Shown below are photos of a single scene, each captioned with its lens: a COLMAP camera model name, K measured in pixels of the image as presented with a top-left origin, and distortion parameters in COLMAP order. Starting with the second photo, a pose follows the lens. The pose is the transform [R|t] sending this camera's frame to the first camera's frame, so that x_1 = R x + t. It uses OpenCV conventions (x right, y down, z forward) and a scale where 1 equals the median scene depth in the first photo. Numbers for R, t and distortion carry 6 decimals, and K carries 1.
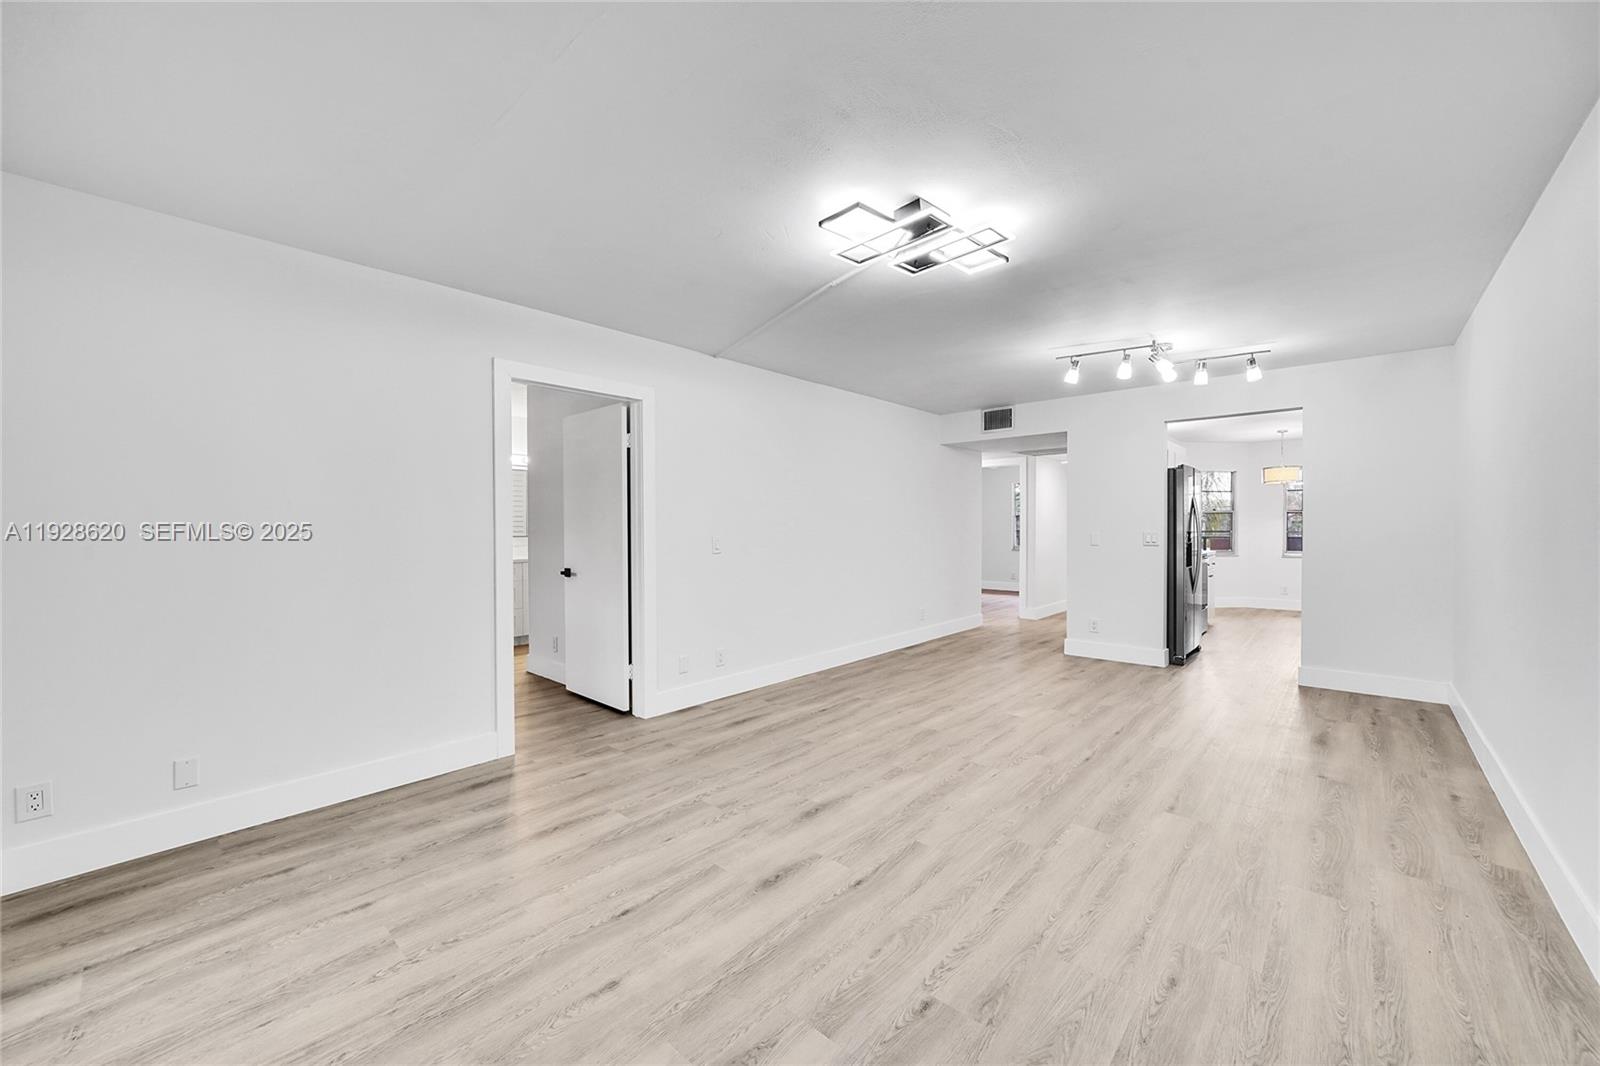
lens RADIAL K [[617.9, 0, 796.1], [0, 617.9, 538.6], [0, 0, 1]] dist [-0.010368, 0.002873]
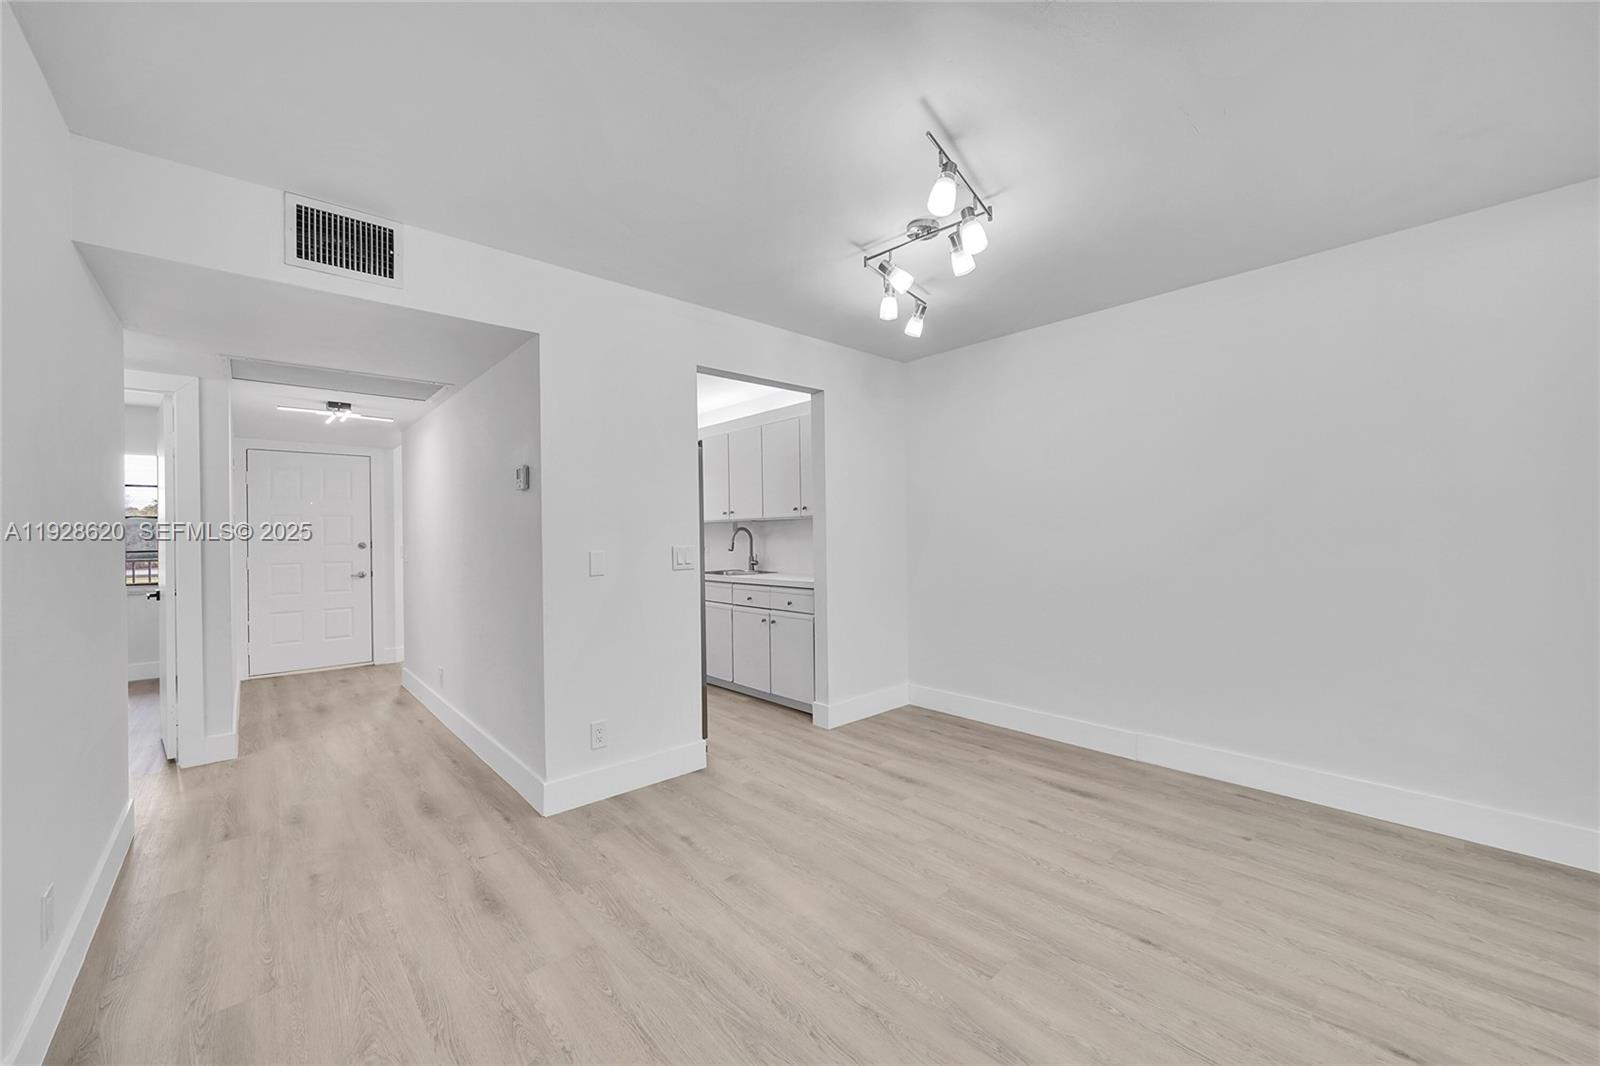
lens RADIAL K [[617.9, 0, 798.6], [0, 617.9, 524.5], [0, 0, 1]] dist [-0.010368, 0.002873]
pose [[0.099740, 0.018352, 0.994844, -0.009159], [0.032652, 0.999231, -0.021707, -0.024339], [-0.994478, 0.034649, 0.099064, 1.409375]]
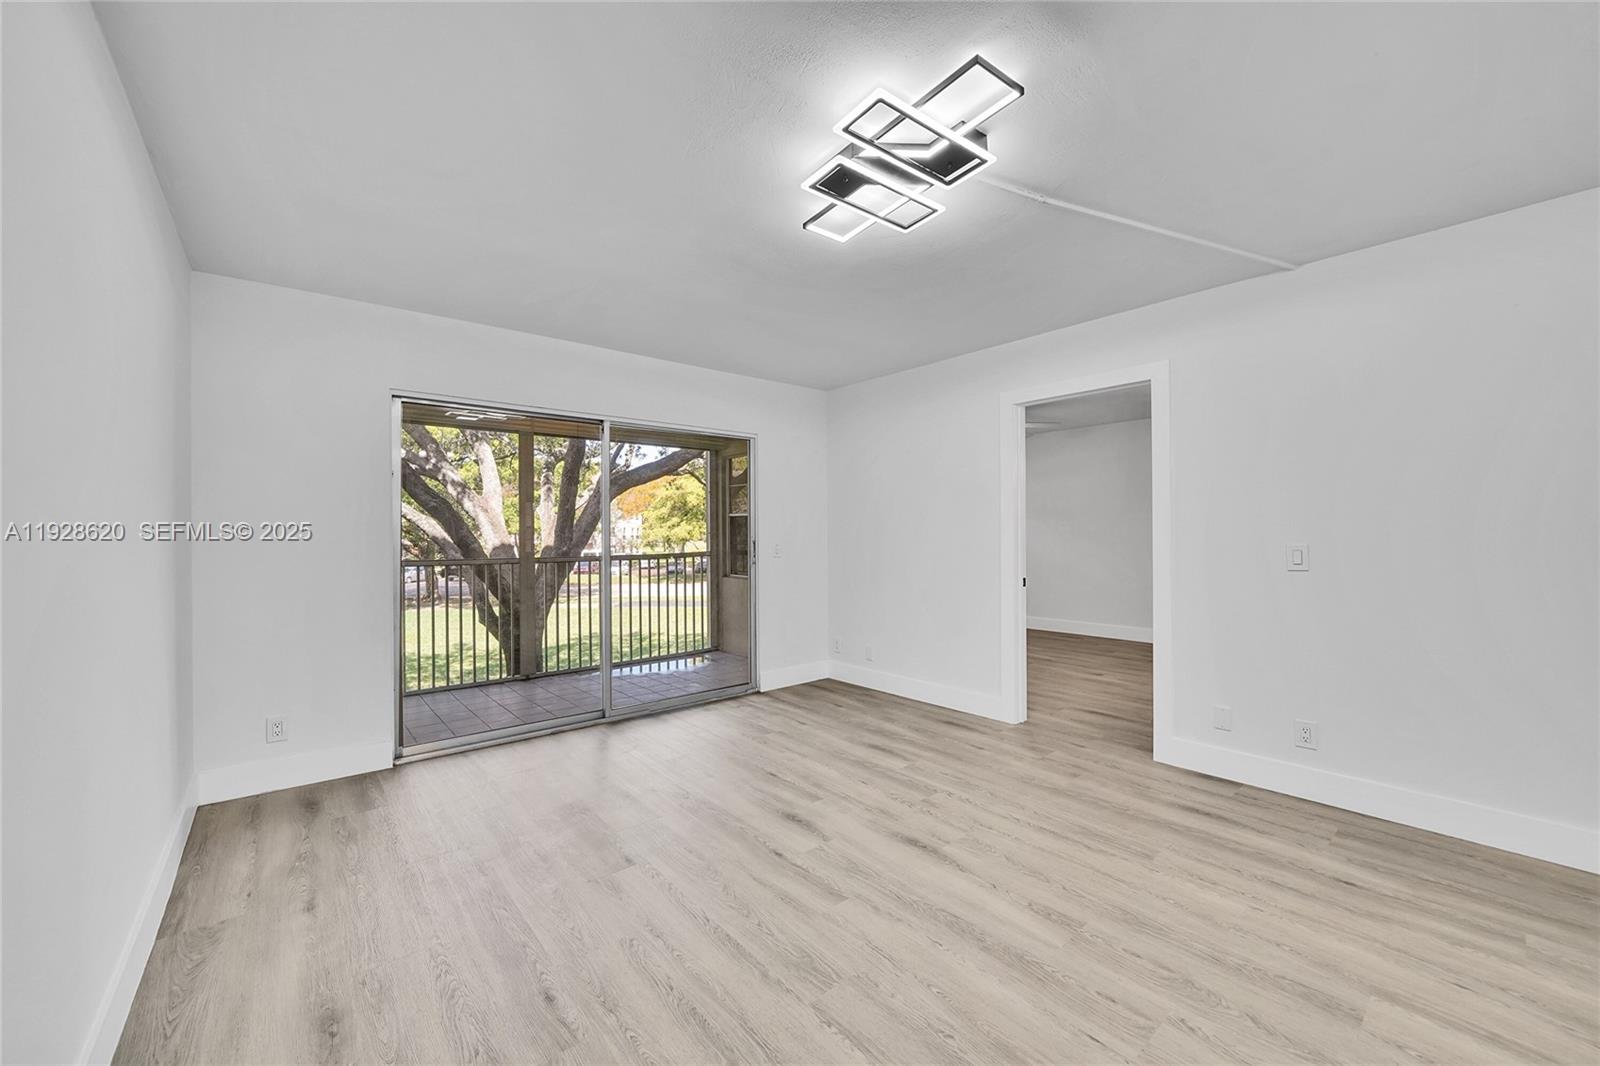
lens RADIAL K [[617.9, 0, 804.5], [0, 617.9, 527.7], [0, 0, 1]] dist [-0.010368, 0.002873]
pose [[-0.131566, -0.002660, -0.991304, 0.807343], [-0.012935, 0.999916, -0.000966, -0.019246], [0.991223, 0.012696, -0.131589, 0.799881]]
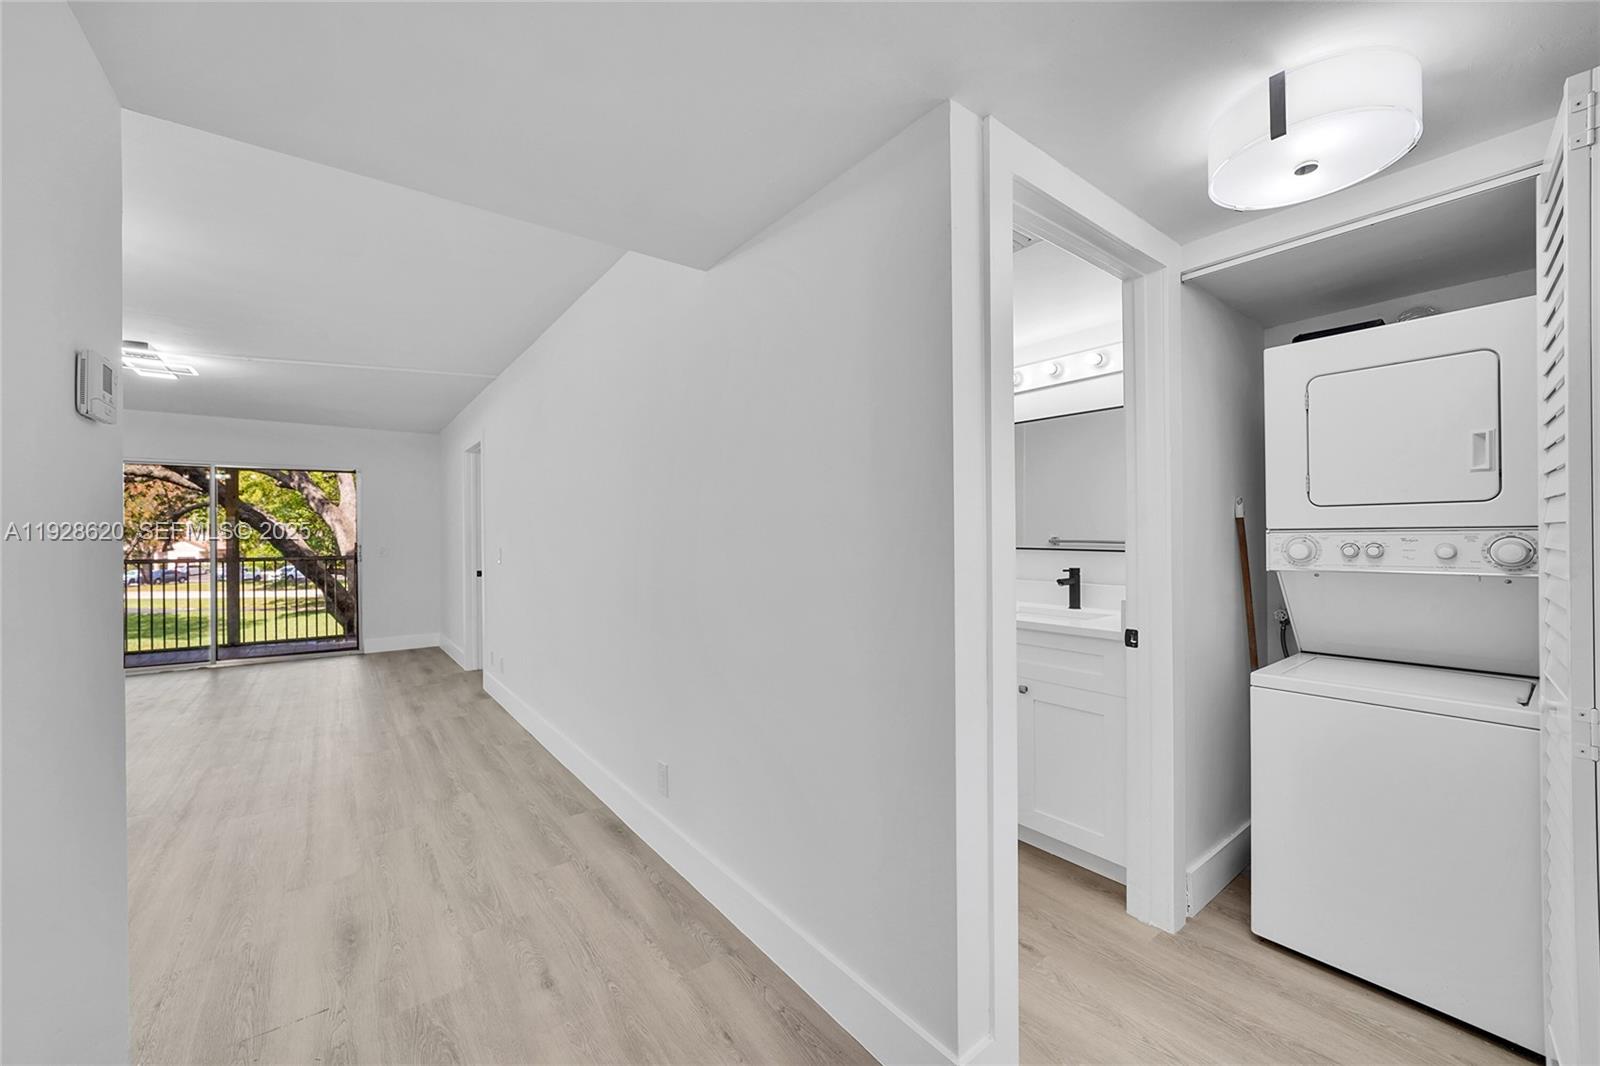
lens RADIAL K [[617.9, 0, 798.1], [0, 617.9, 538.9], [0, 0, 1]] dist [-0.010368, 0.002873]
pose [[-0.178753, 0.007761, -0.983863, 1.122535], [-0.010431, 0.999898, 0.009783, -0.048135], [0.983839, 0.012011, -0.178654, 2.346921]]
